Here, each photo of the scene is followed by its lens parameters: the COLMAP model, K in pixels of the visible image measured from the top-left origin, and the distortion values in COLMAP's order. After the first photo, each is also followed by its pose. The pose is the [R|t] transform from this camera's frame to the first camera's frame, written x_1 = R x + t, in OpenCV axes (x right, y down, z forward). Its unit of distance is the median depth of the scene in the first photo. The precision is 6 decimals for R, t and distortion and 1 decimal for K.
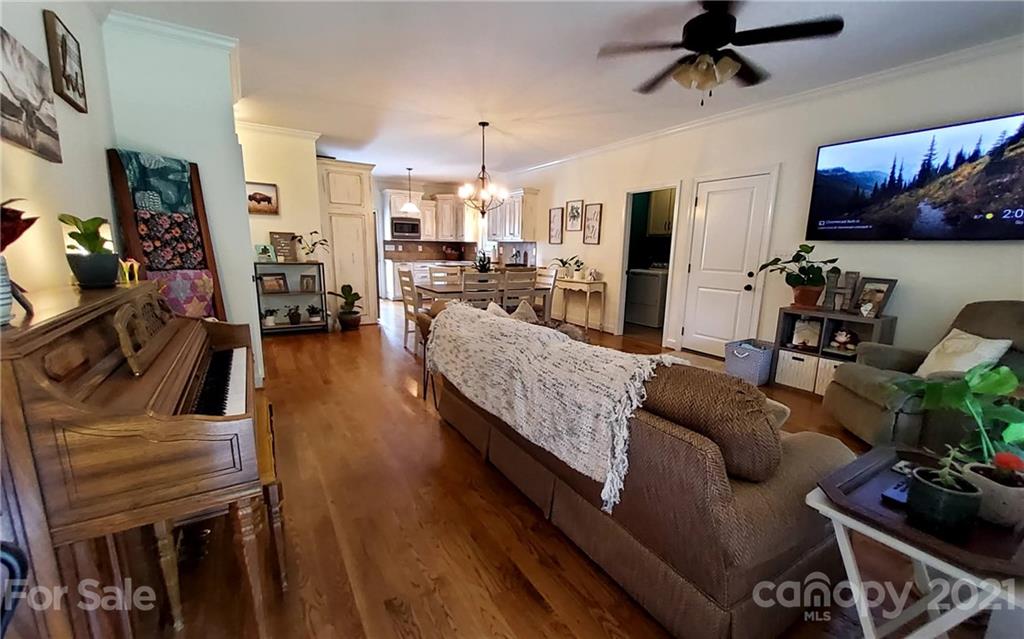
lens RADIAL K [[410.2, 0, 516.3], [0, 410.2, 326.1], [0, 0, 1]] dist [0.012159, -0.013848]
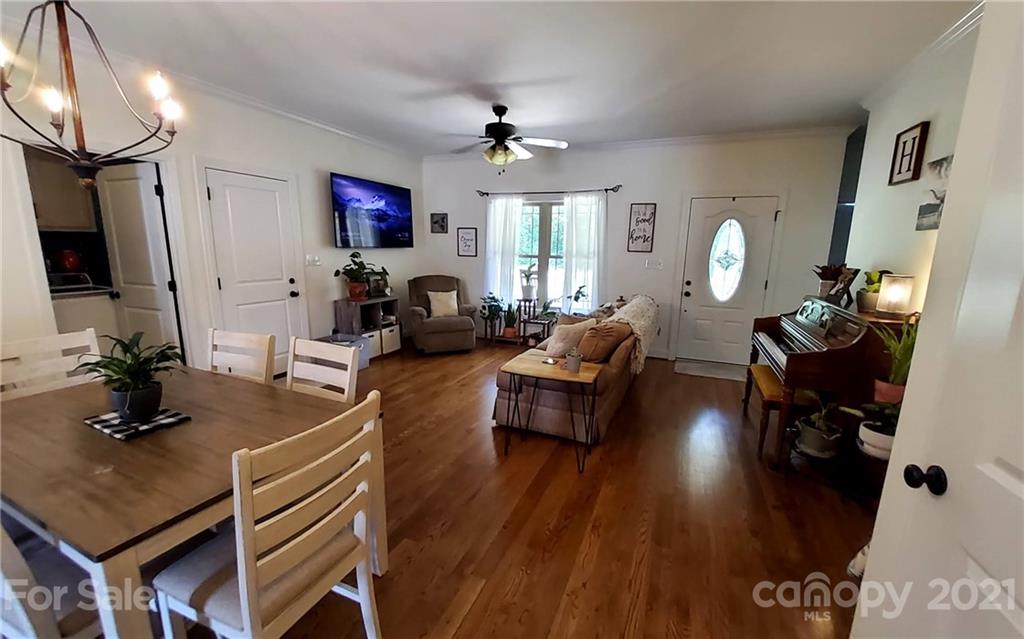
lens RADIAL K [[410.2, 0, 516.3], [0, 410.2, 326.1], [0, 0, 1]] dist [0.012159, -0.013848]
pose [[-0.573765, -0.188029, 0.797144, -0.369540], [0.124791, 0.941856, 0.311985, -0.176396], [-0.809457, 0.278483, -0.516939, 0.734045]]
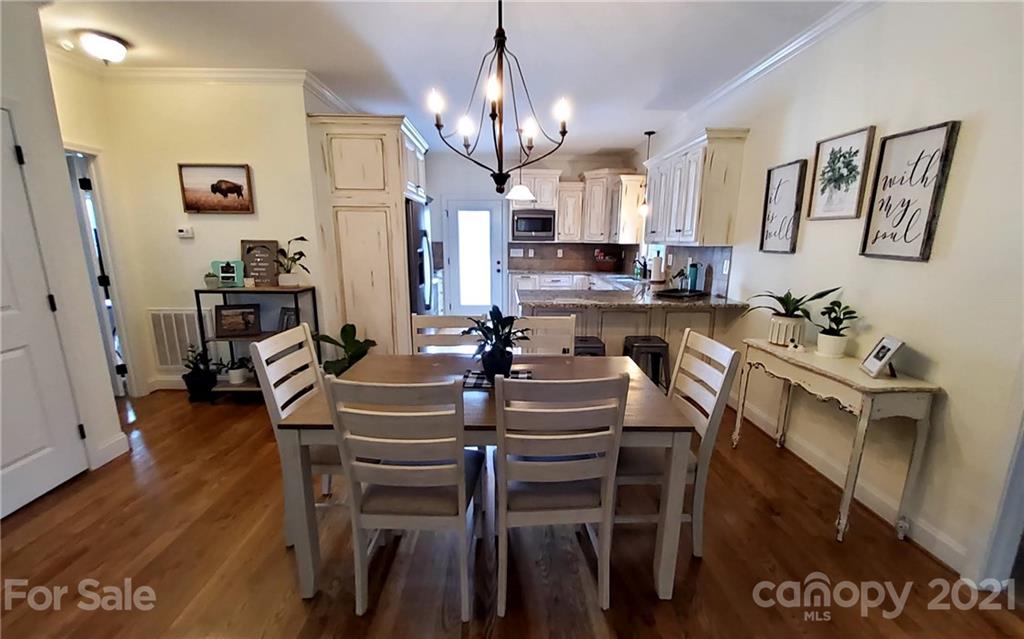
lens RADIAL K [[410.2, 0, 516.3], [0, 410.2, 326.1], [0, 0, 1]] dist [0.012159, -0.013848]
pose [[0.861511, 0.090173, -0.499667, 0.090587], [-0.084094, 0.995853, 0.034724, -0.128754], [0.500726, 0.012104, 0.865521, 0.553684]]
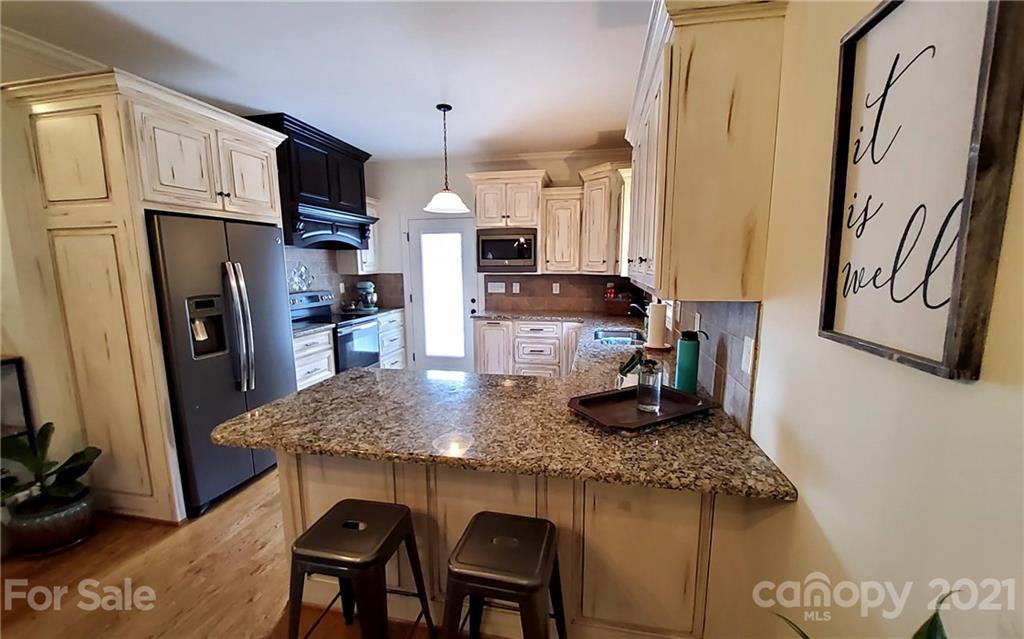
lens RADIAL K [[410.2, 0, 516.3], [0, 410.2, 326.1], [0, 0, 1]] dist [0.012159, -0.013848]
pose [[0.724702, 0.081729, -0.684198, 0.107047], [-0.110741, 0.993848, 0.001421, -0.212979], [0.680105, 0.074739, 0.729295, 0.932223]]
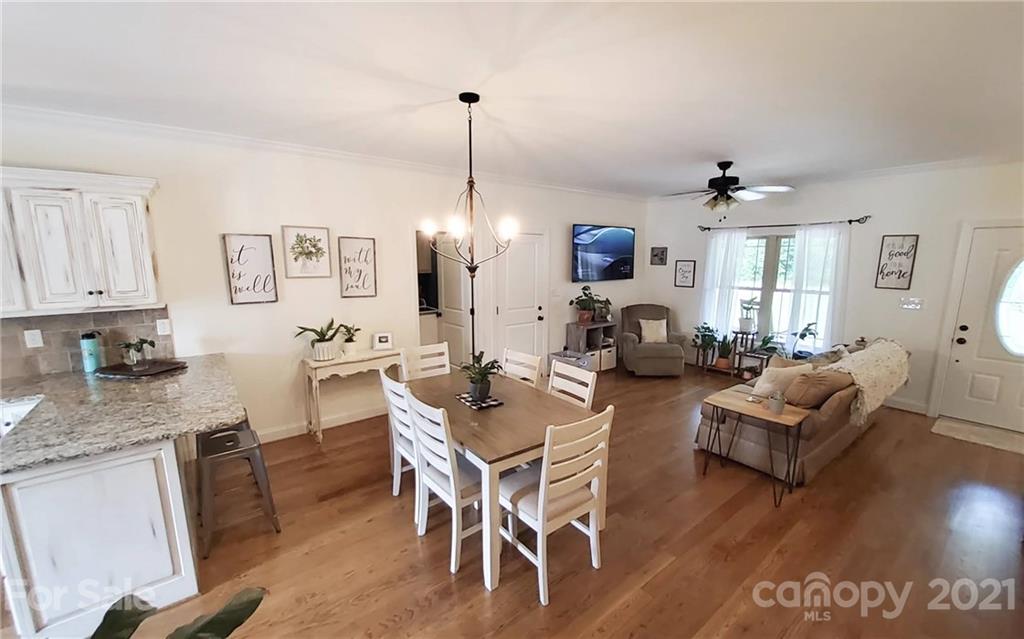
lens RADIAL K [[410.2, 0, 516.3], [0, 410.2, 326.1], [0, 0, 1]] dist [0.012159, -0.013848]
pose [[-0.104728, -0.187442, 0.976677, -0.477987], [0.183397, 0.961594, 0.204212, -0.235125], [-0.977444, 0.200507, -0.066329, 0.778832]]
